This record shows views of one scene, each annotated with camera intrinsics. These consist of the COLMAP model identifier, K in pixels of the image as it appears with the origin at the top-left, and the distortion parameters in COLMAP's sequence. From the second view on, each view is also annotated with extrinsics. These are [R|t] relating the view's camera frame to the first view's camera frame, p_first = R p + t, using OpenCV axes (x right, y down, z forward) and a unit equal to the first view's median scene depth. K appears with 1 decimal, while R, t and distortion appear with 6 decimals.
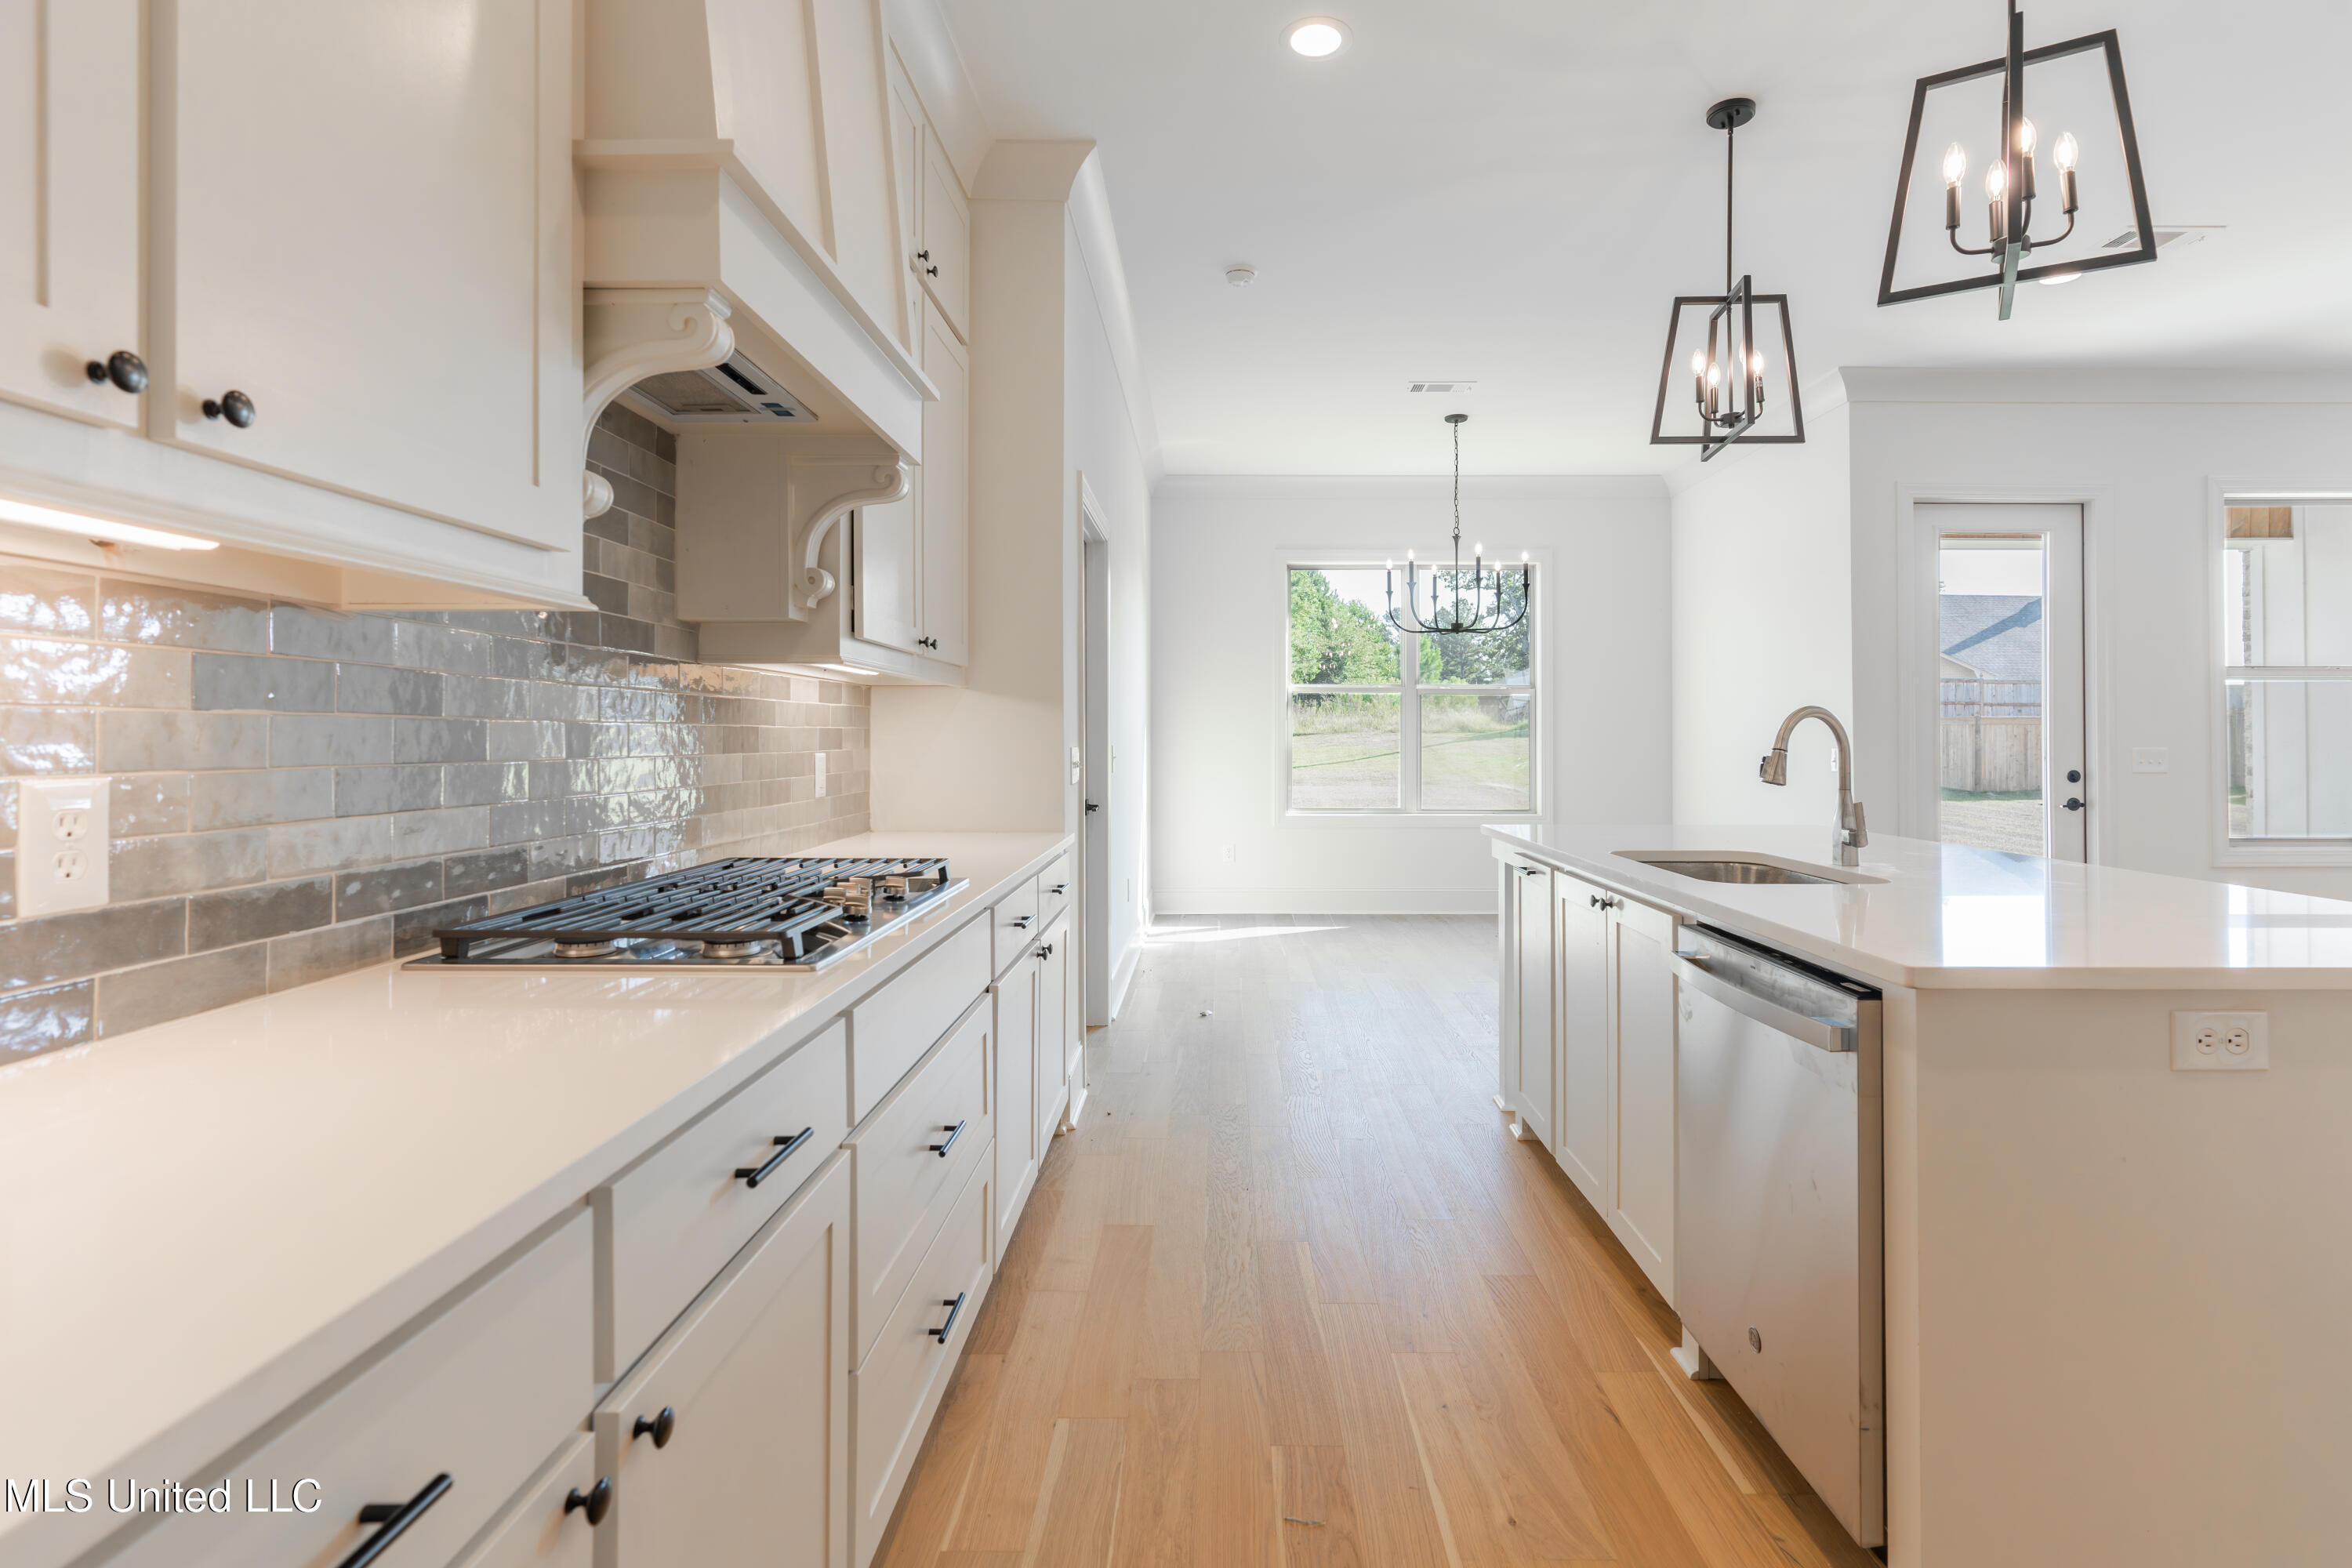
lens RADIAL K [[1146.4, 0, 1265.2], [0, 1146.4, 736.0], [0, 0, 1]] dist [0.002770, -0.000048]
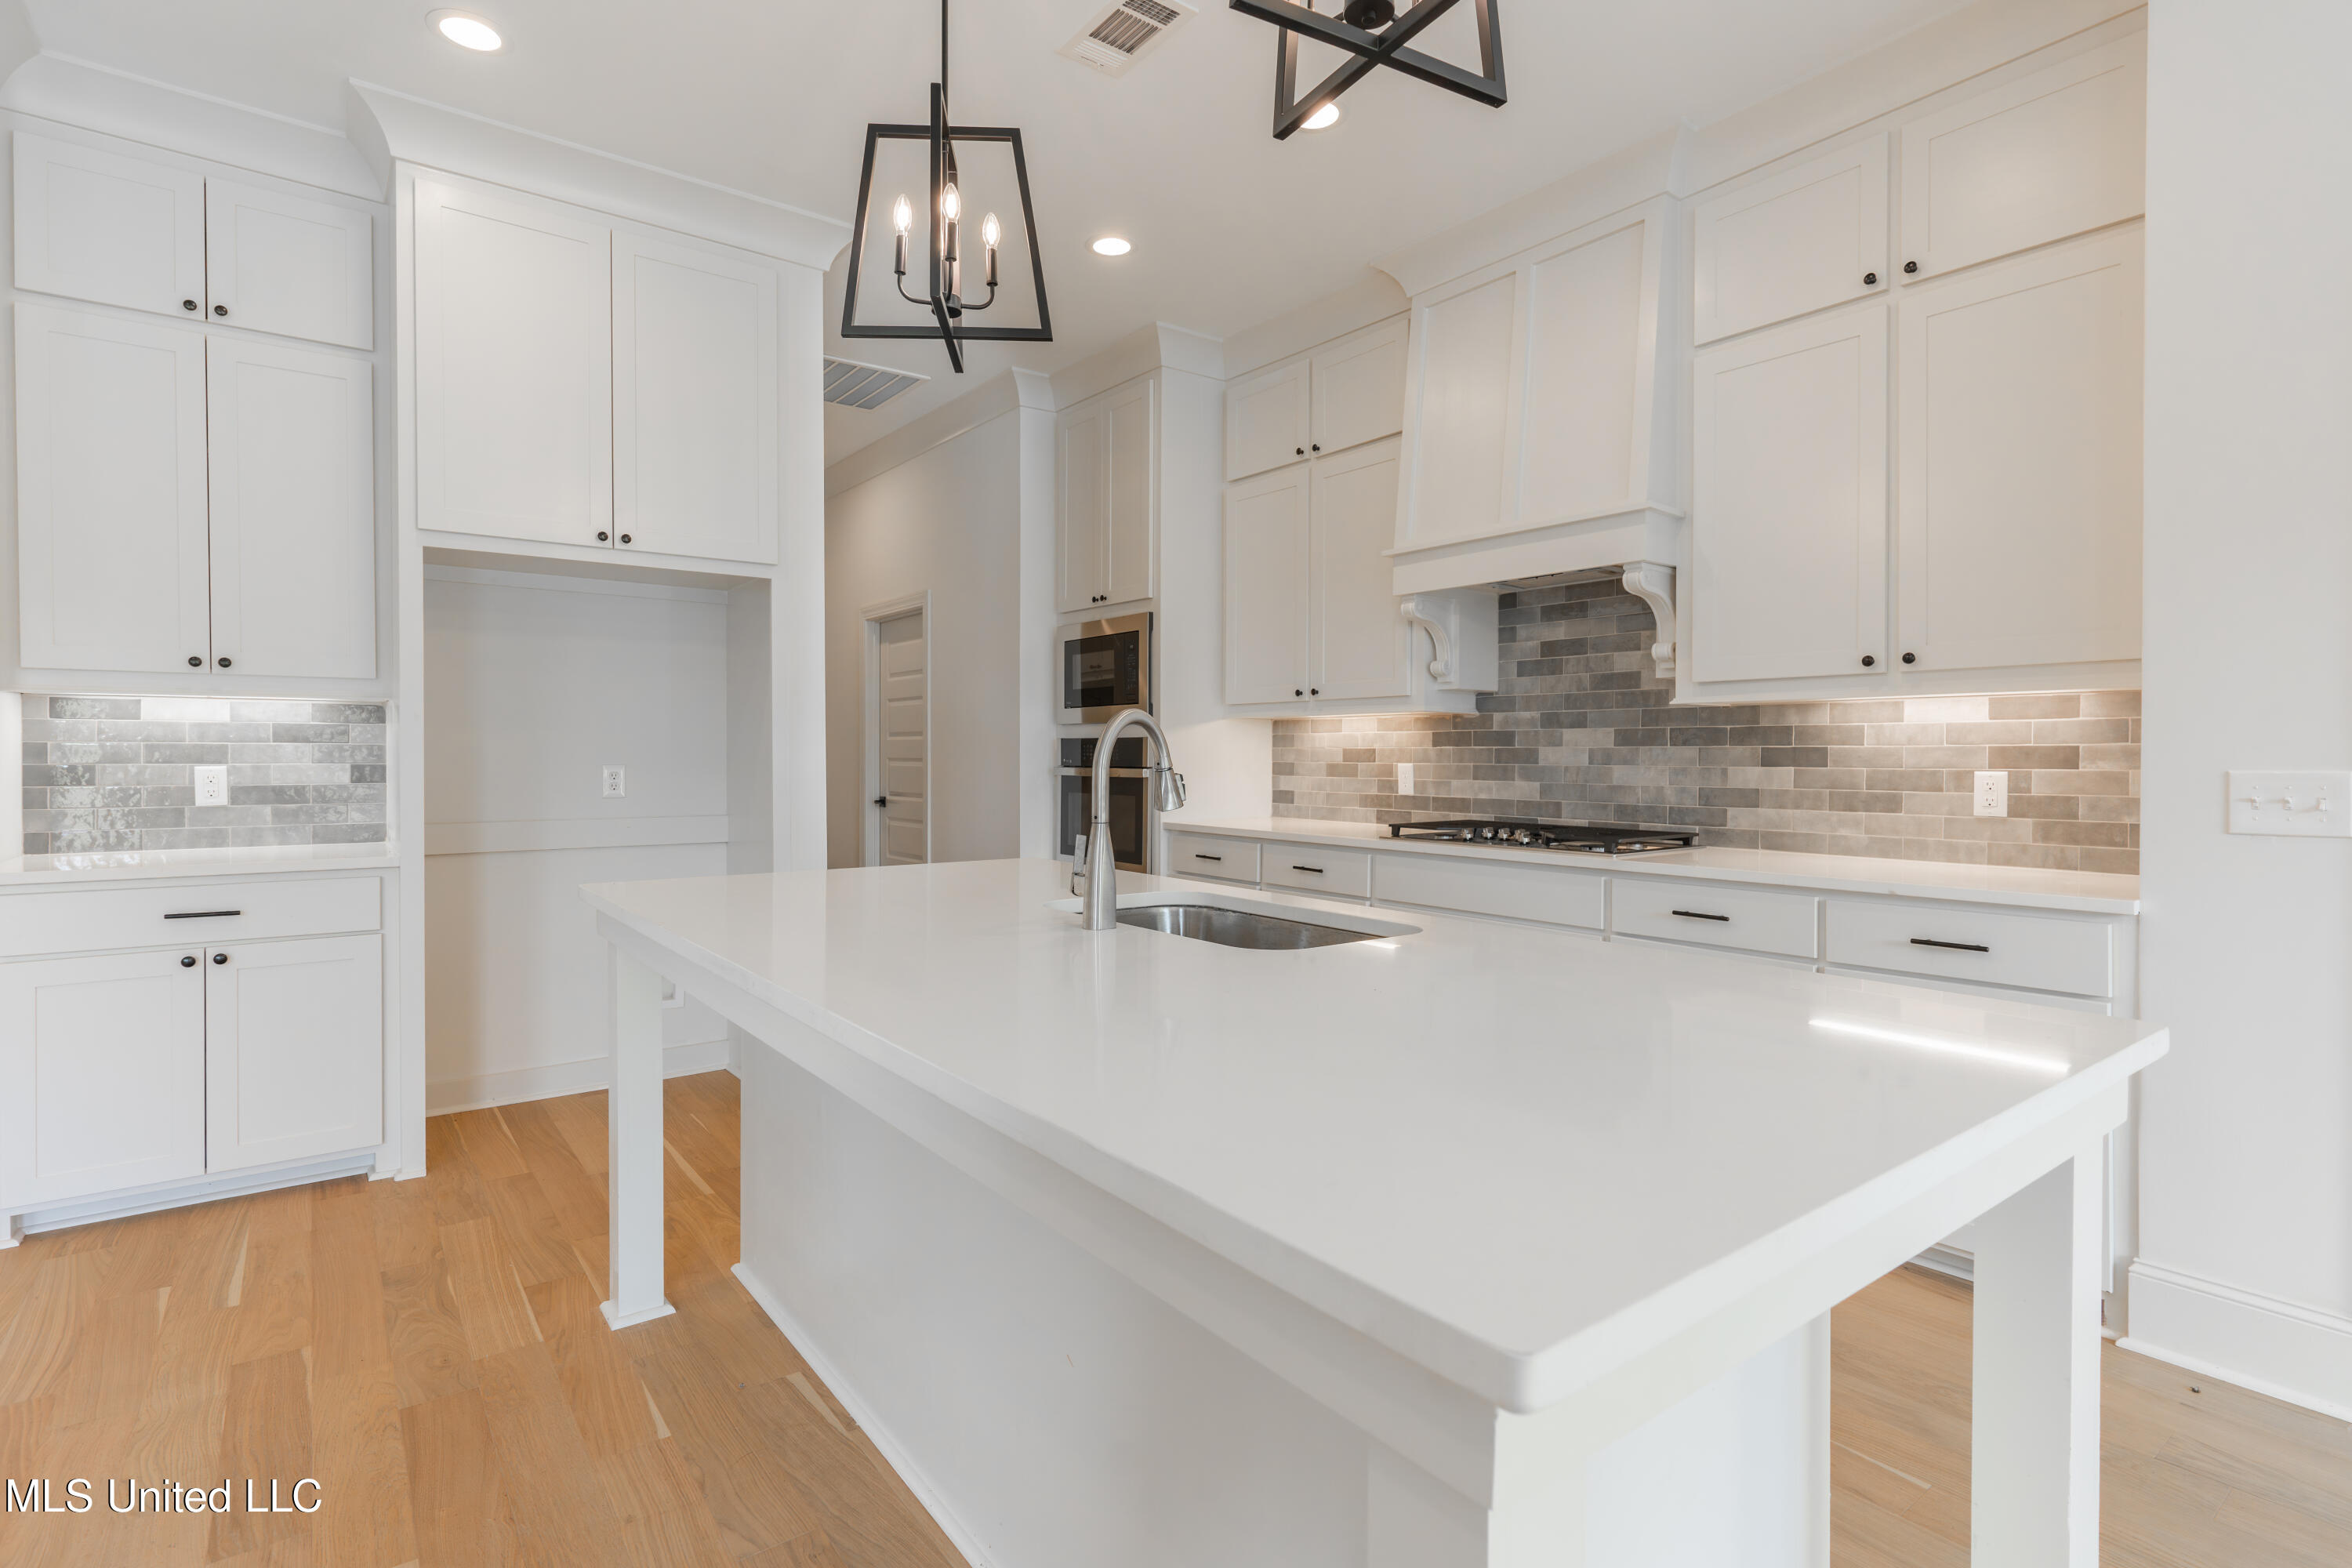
lens RADIAL K [[1146.4, 0, 1170.3], [0, 1146.4, 775.9], [0, 0, 1]] dist [0.002770, -0.000048]
pose [[-0.815004, 0.007929, -0.579402, 1.316969], [-0.003185, 0.999830, 0.018164, 0.004456], [0.579447, 0.016649, -0.814840, 2.397170]]
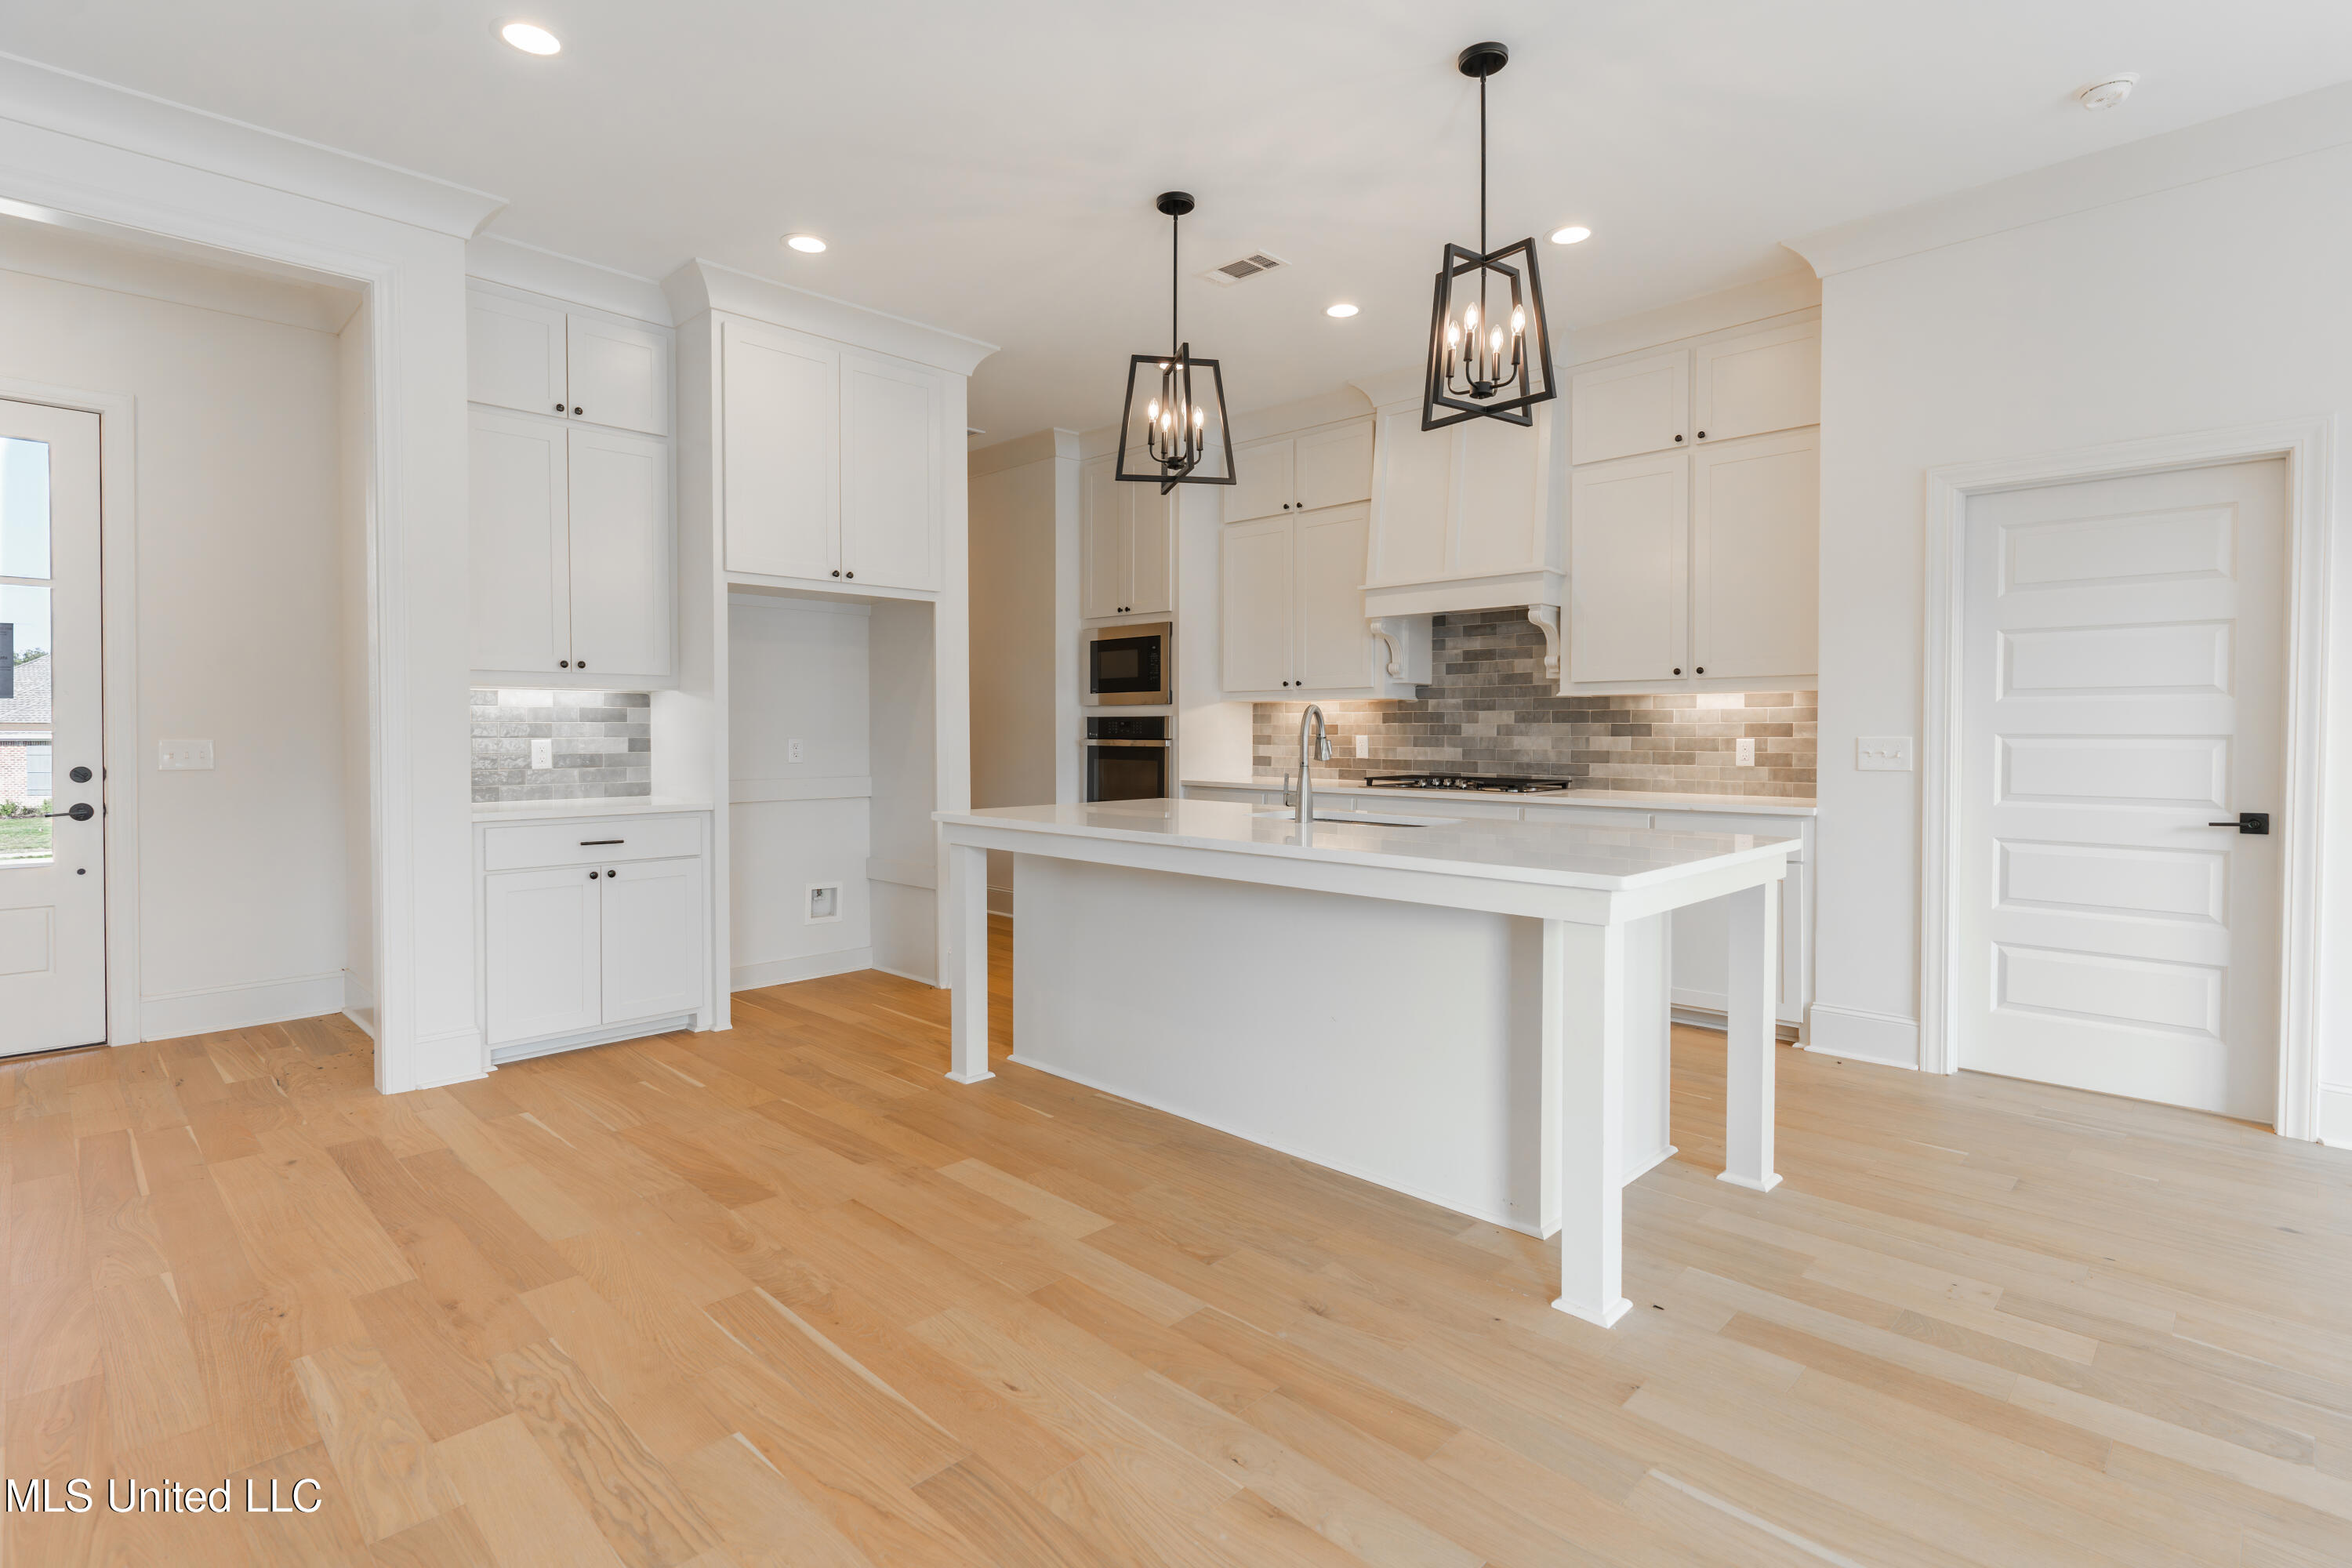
lens RADIAL K [[1164.4, 0, 1166.6], [0, 1164.4, 767.9], [0, 0, 1]] dist [0.001157, 0.002408]
pose [[-0.720653, 0.021872, -0.692951, 2.337126], [-0.000897, 0.999472, 0.032480, 0.005377], [0.693295, 0.024028, -0.720253, 2.787854]]
